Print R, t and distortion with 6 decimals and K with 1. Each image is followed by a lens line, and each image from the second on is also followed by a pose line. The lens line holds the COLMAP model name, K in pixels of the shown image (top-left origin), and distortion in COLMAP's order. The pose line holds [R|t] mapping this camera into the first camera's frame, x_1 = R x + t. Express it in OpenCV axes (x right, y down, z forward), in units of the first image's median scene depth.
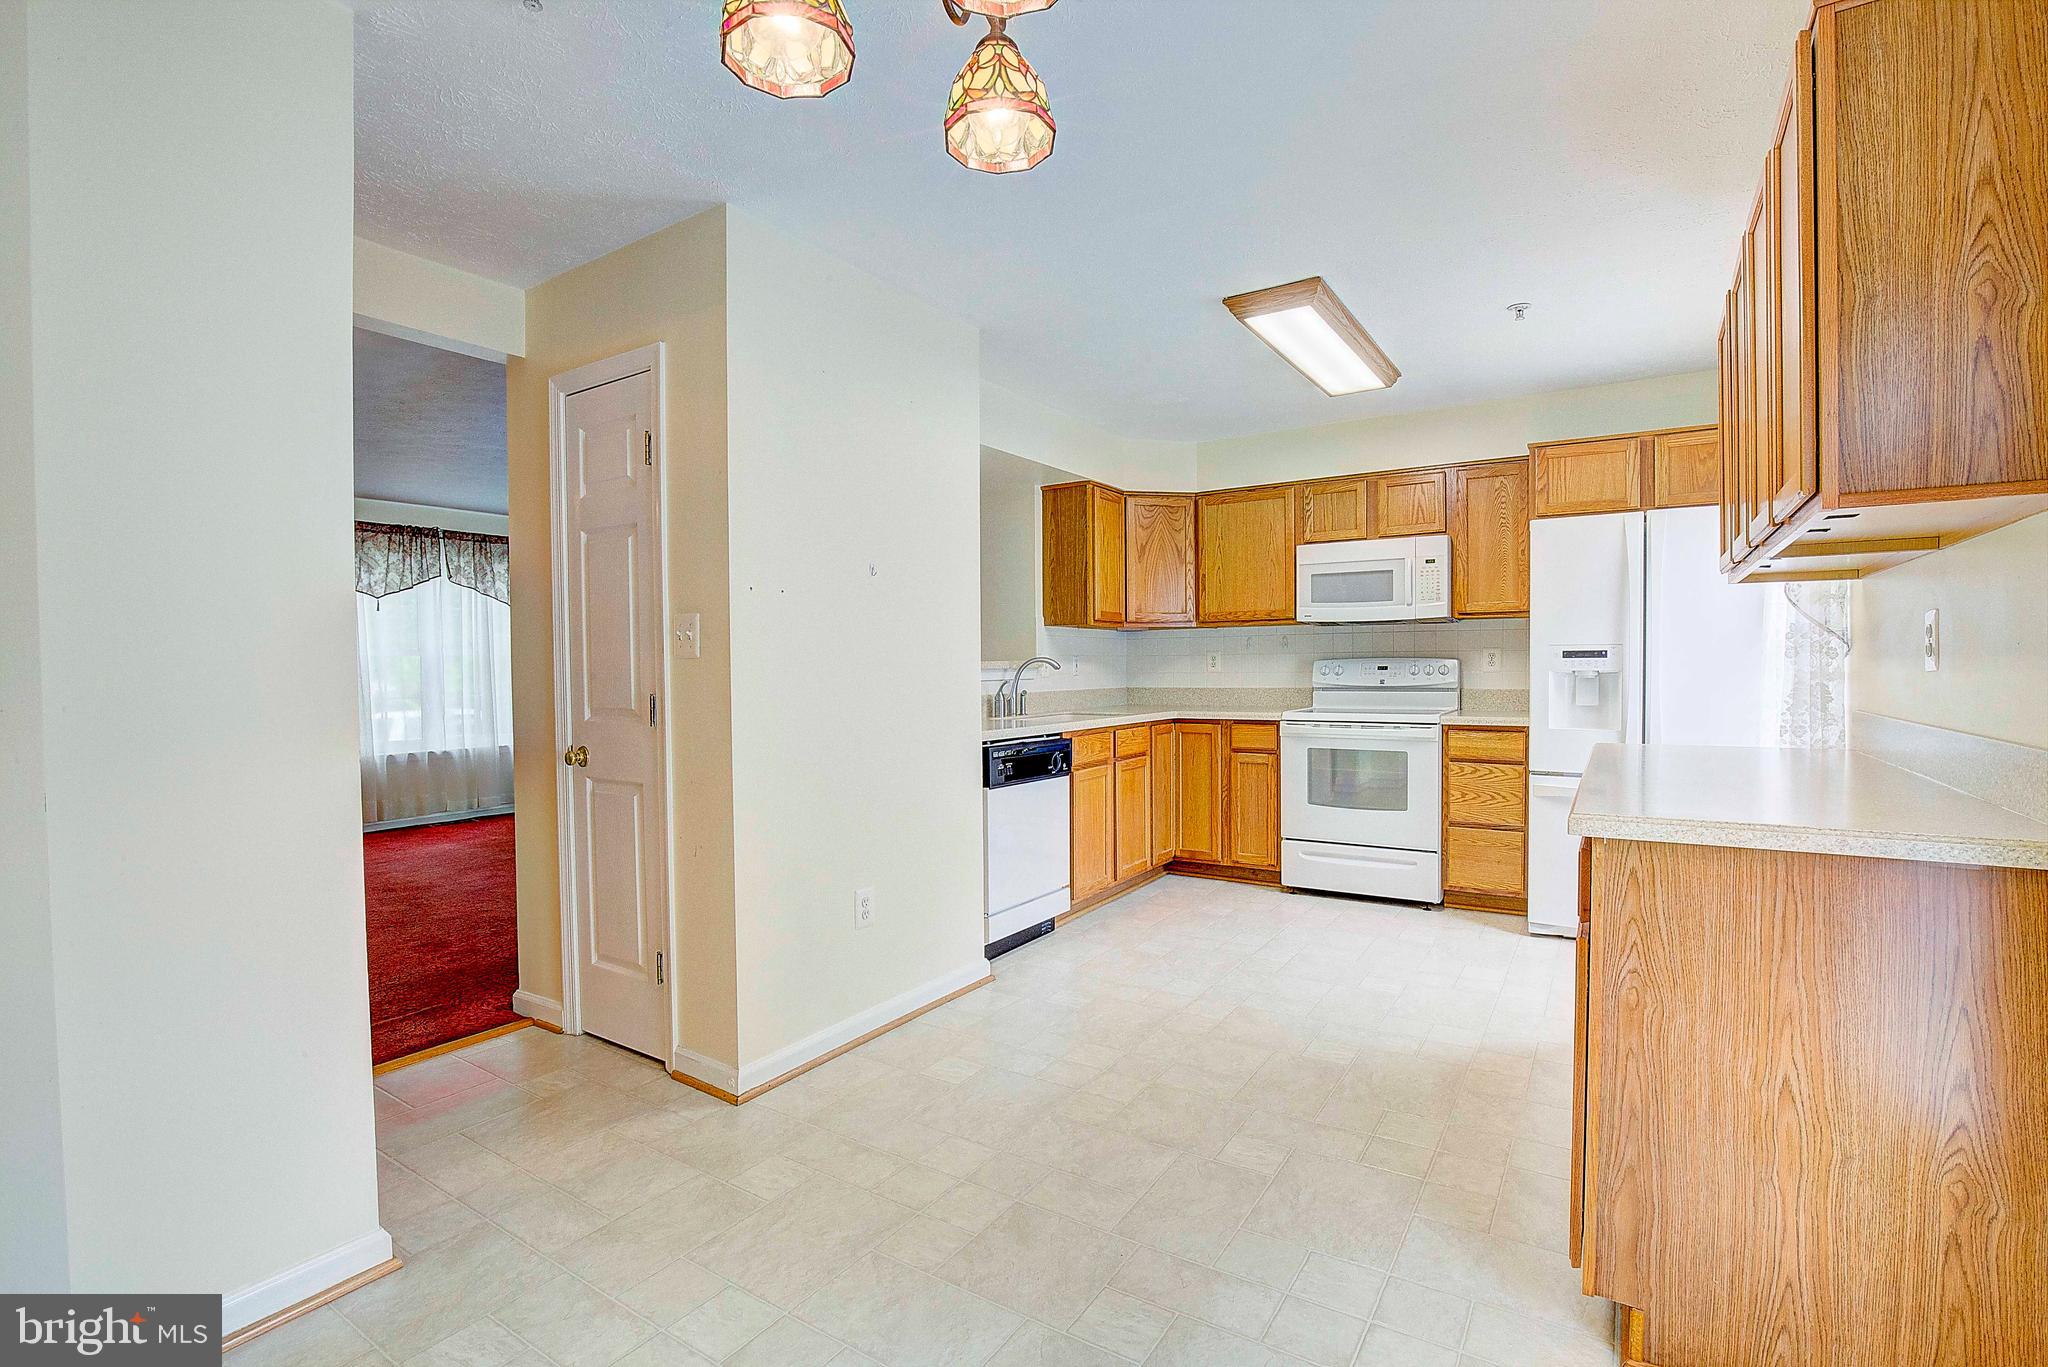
lens RADIAL K [[927.6, 0, 1043.1], [0, 927.6, 695.4], [0, 0, 1]] dist [-0.028301, 0.002213]
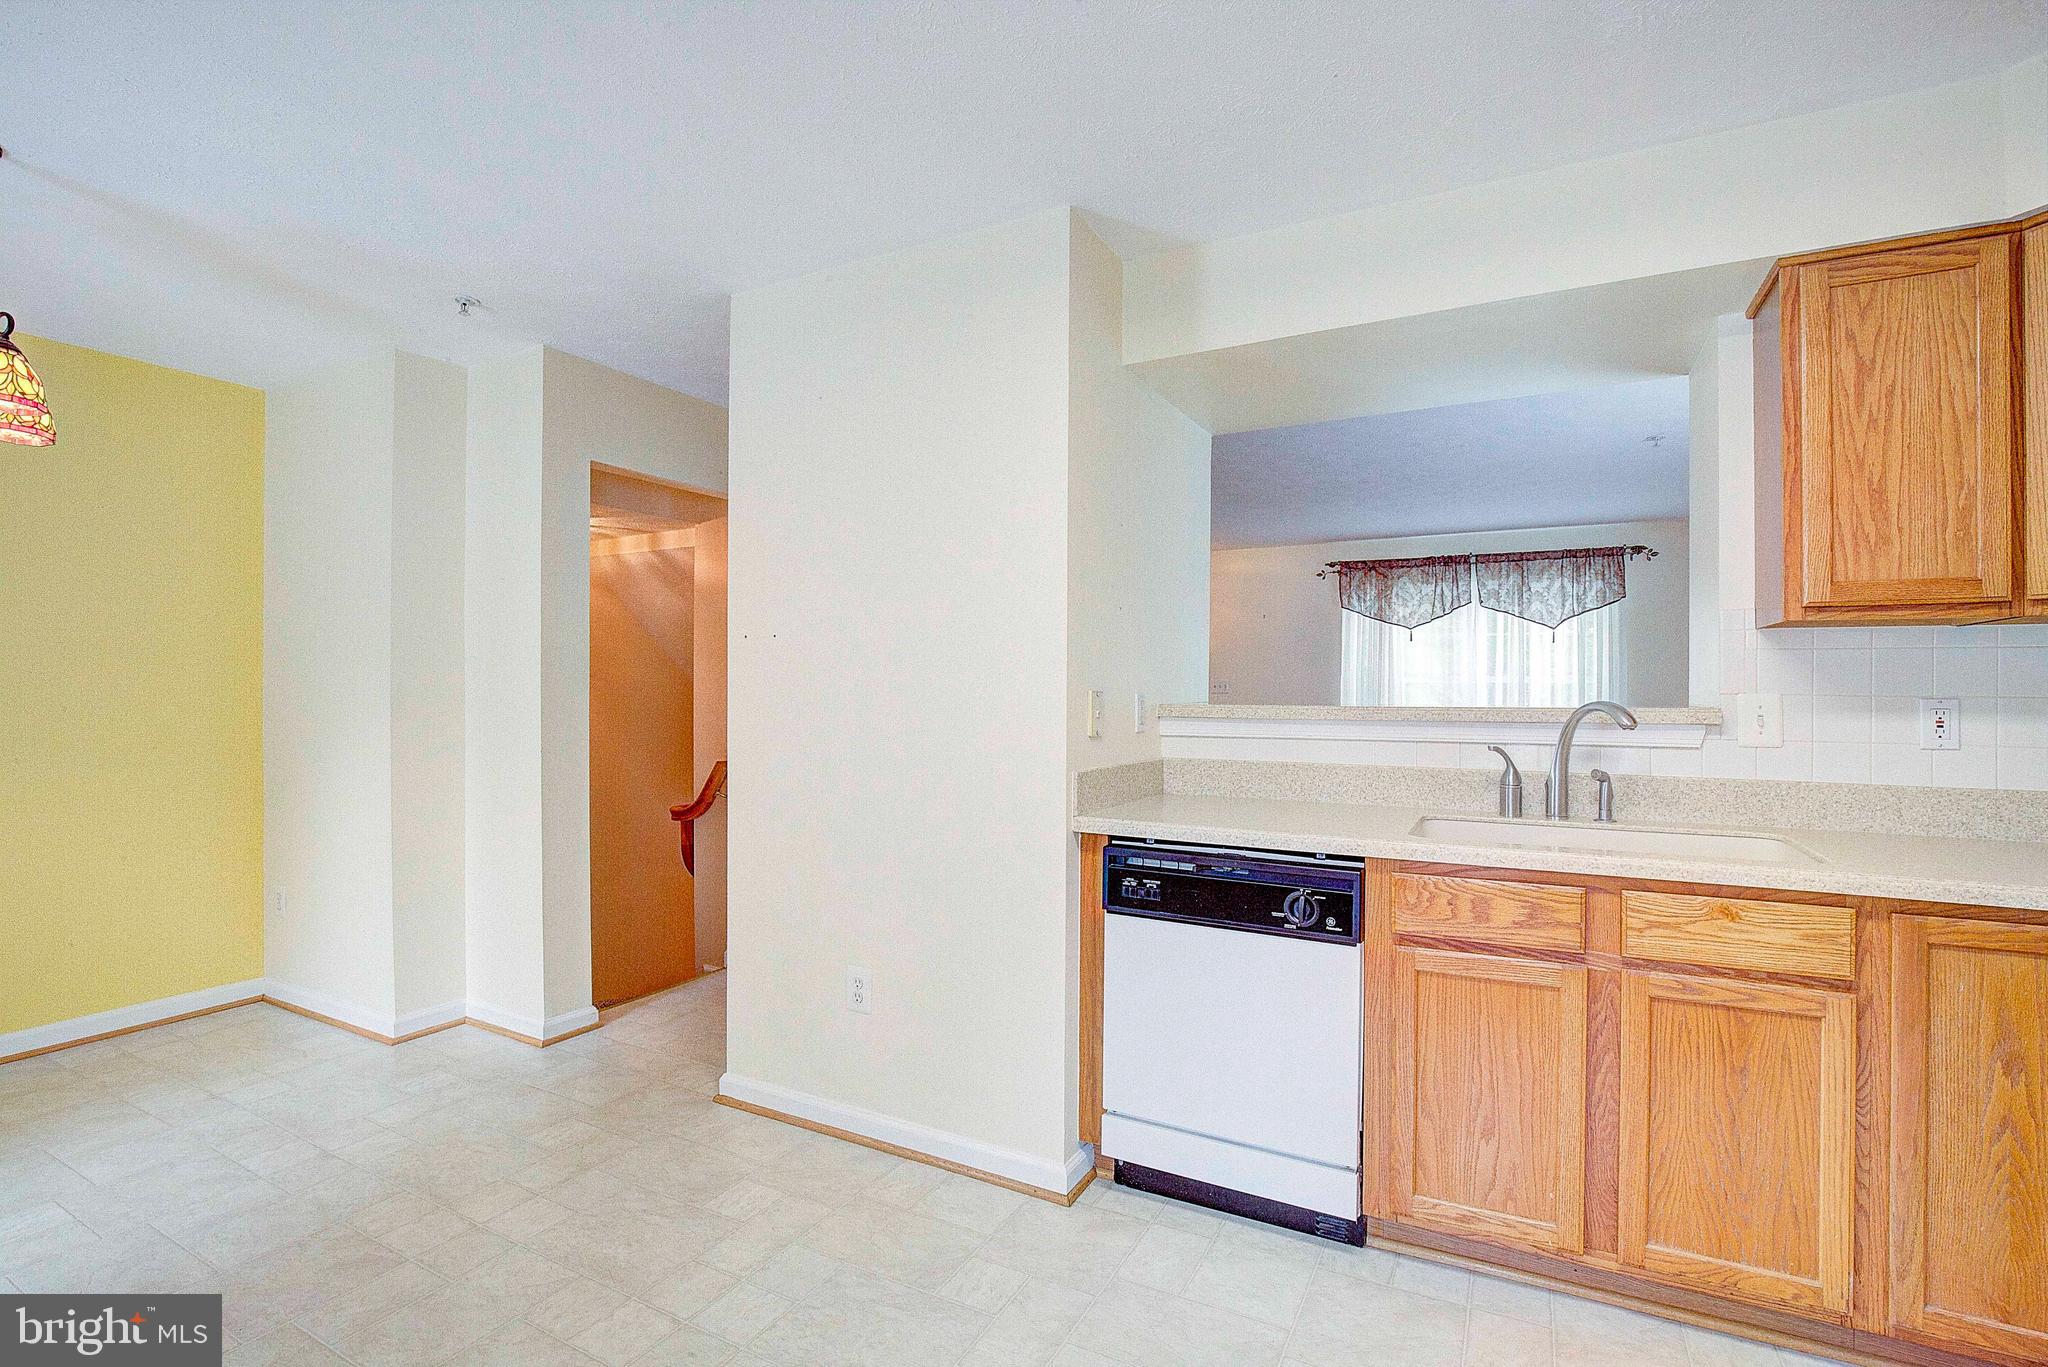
lens RADIAL K [[927.6, 0, 1006.1], [0, 927.6, 682.1], [0, 0, 1]] dist [-0.028301, 0.002213]
pose [[0.075458, 0.001430, -0.997148, 0.290053], [-0.037366, 0.999301, -0.001394, -0.026596], [0.996449, 0.037365, 0.075458, 0.450830]]
